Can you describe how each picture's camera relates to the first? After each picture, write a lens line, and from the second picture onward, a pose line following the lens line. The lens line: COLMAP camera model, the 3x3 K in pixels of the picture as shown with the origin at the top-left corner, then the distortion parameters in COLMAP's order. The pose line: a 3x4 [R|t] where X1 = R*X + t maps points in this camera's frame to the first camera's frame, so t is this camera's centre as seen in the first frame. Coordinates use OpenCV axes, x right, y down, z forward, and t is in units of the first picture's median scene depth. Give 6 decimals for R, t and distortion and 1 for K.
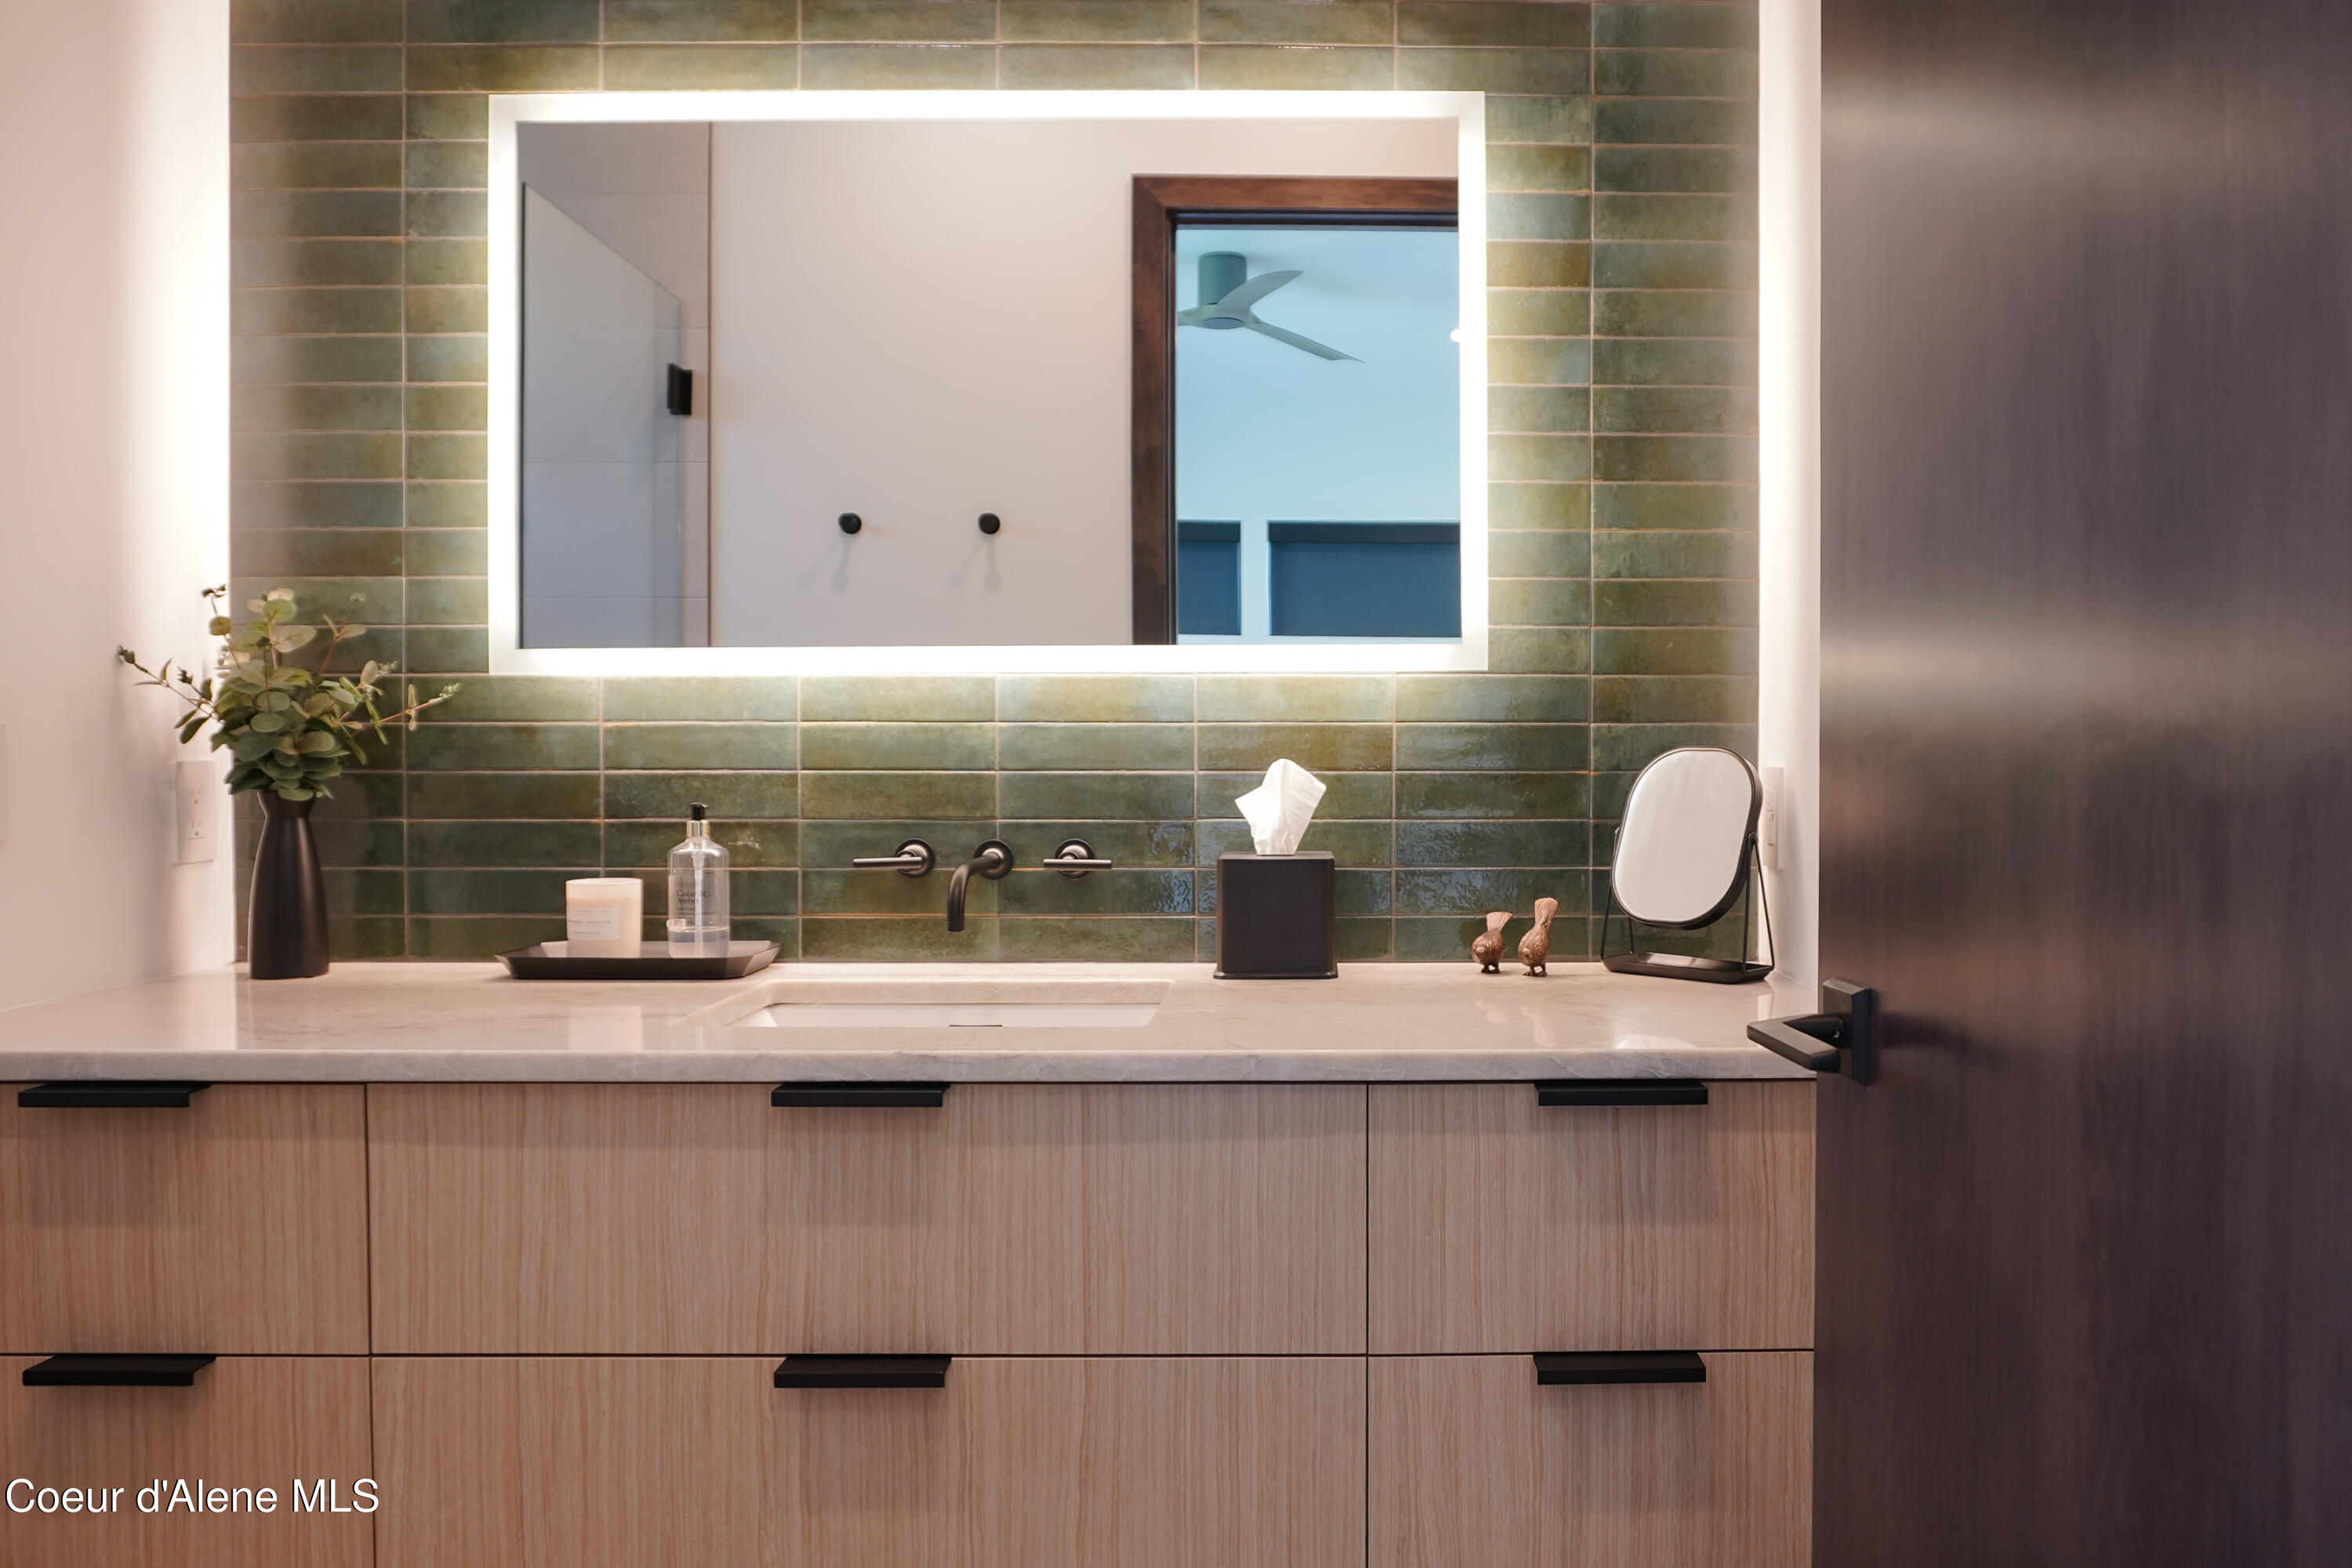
lens RADIAL K [[1830.3, 0, 1174.7], [0, 1830.3, 778.6], [0, 0, 1]] dist [-0.000362, 0.001674]
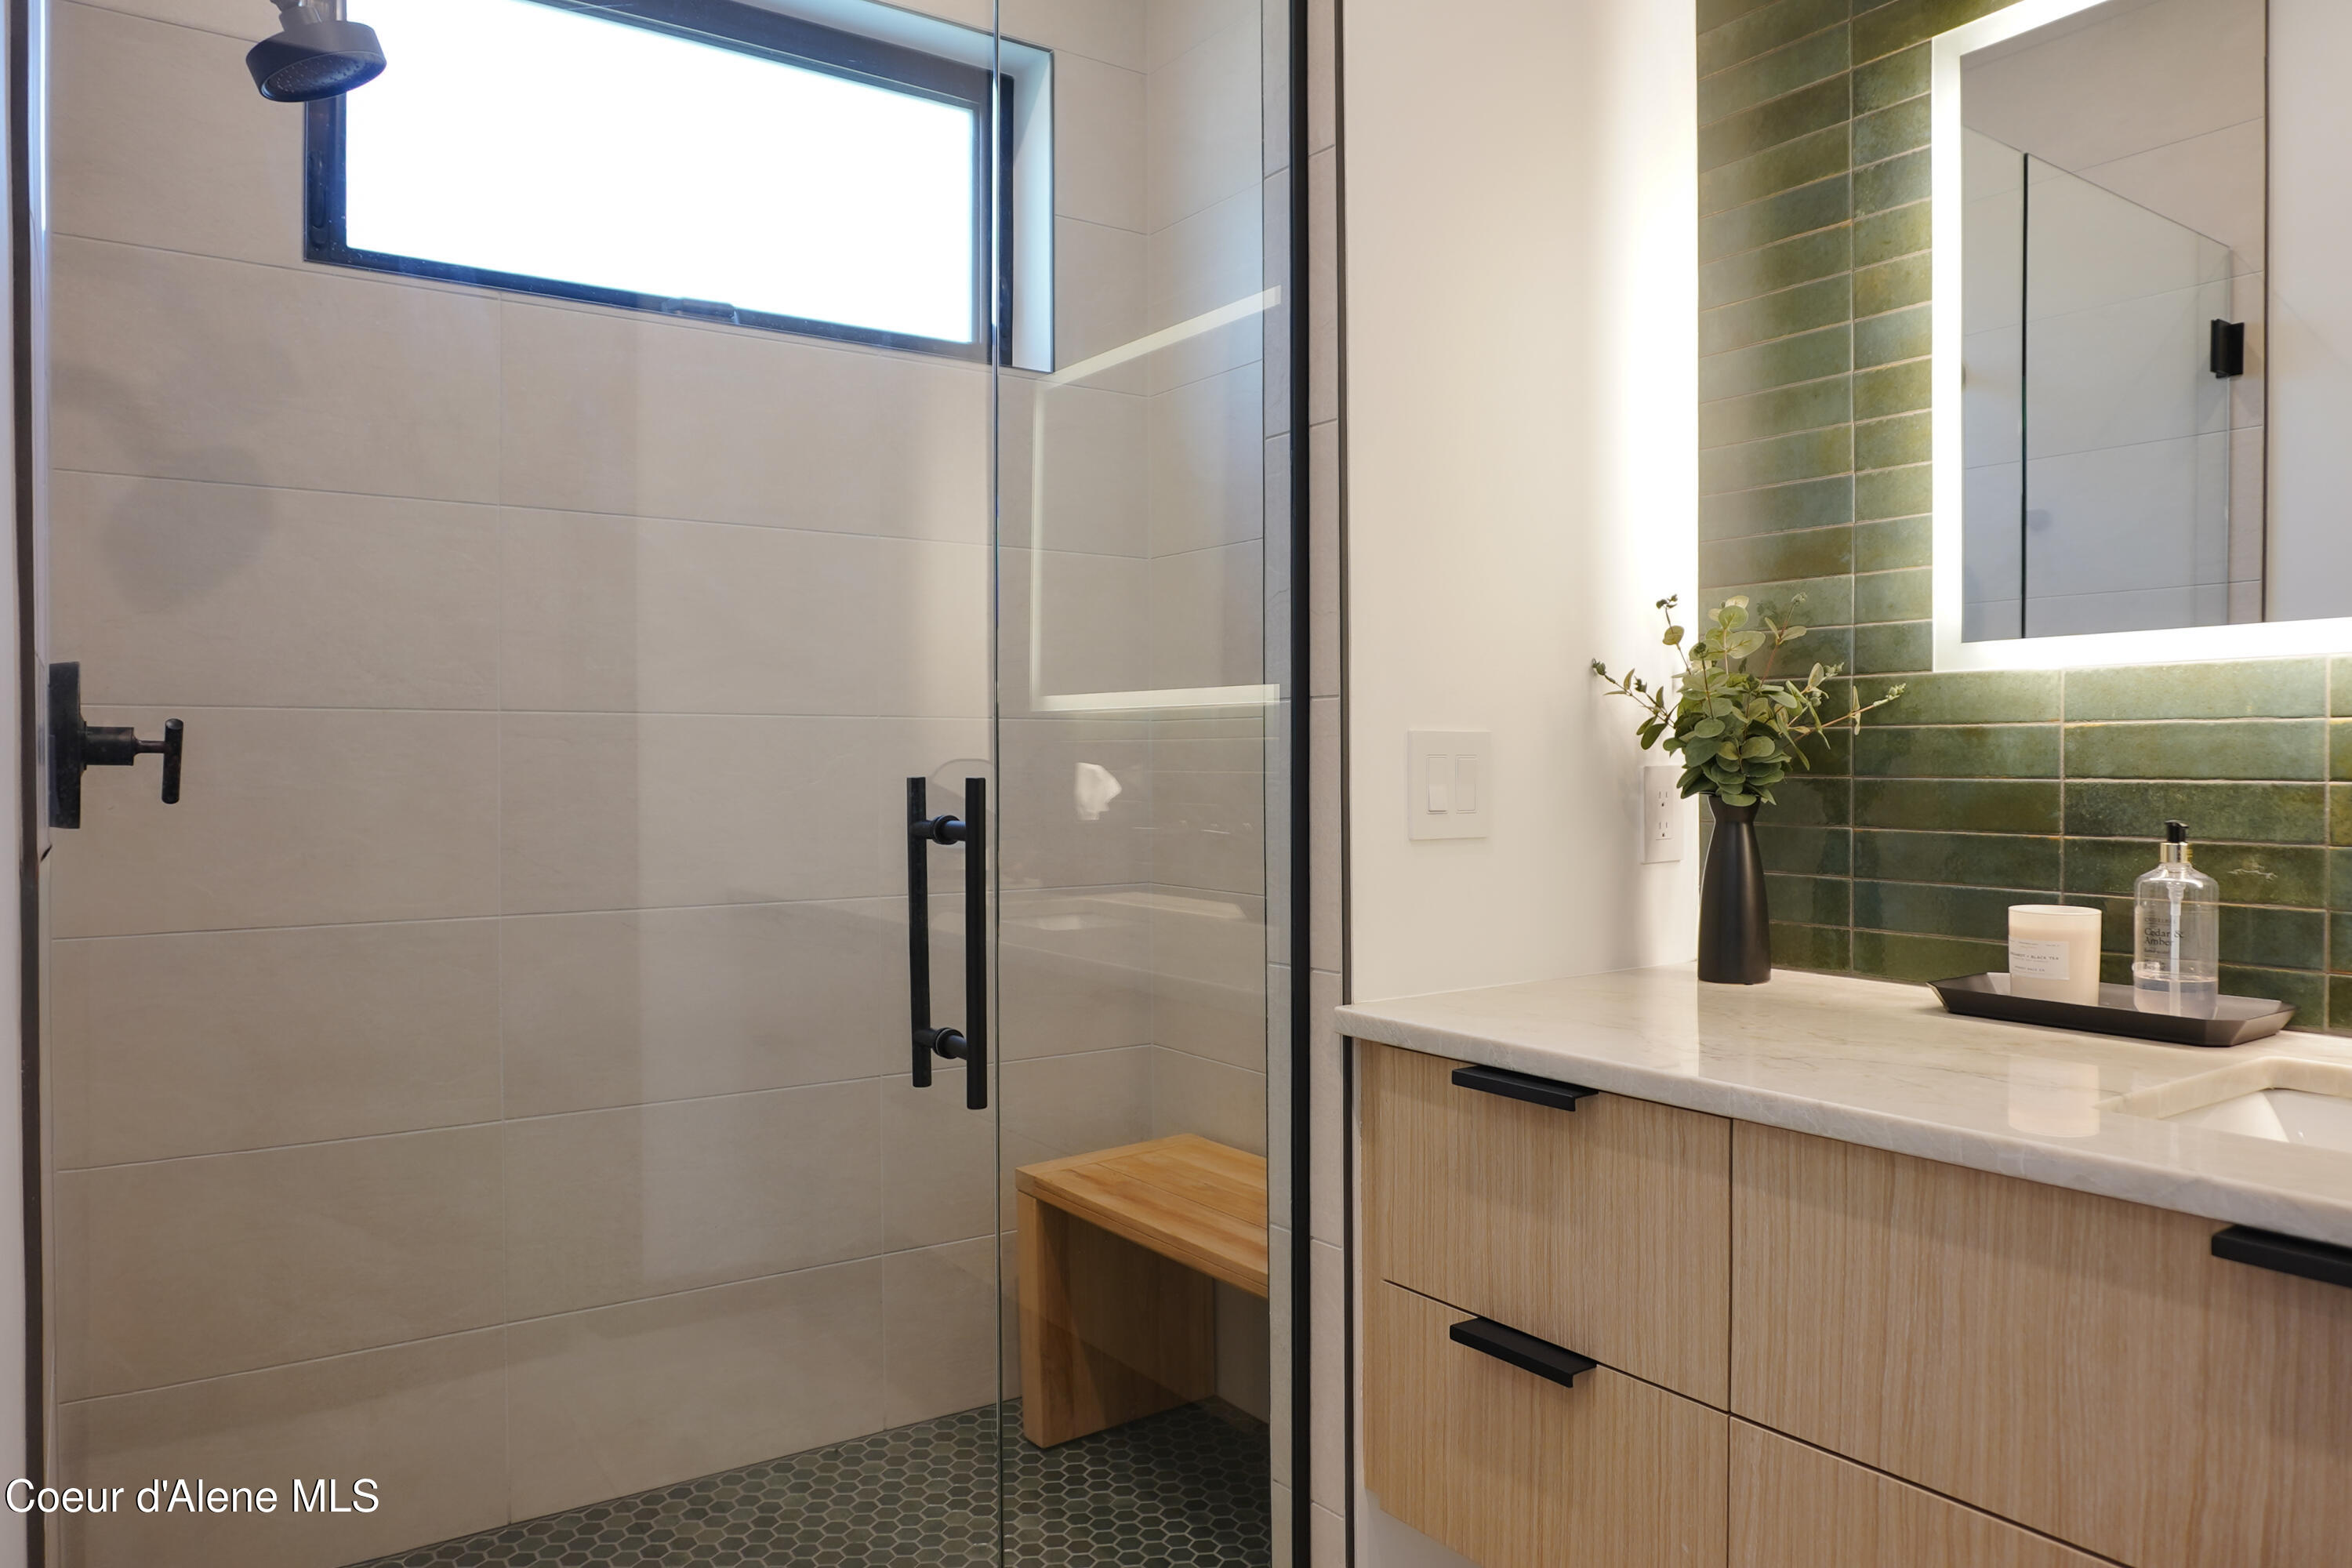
lens RADIAL K [[1614.6, 0, 1158.7], [0, 1614.6, 776.3], [0, 0, 1]] dist [-0.049453, 0.034281]
pose [[0.632922, 0.008786, -0.774165, -0.001694], [-0.009907, 0.999946, 0.003249, -0.003938], [0.774152, 0.005613, 0.632975, 0.205312]]
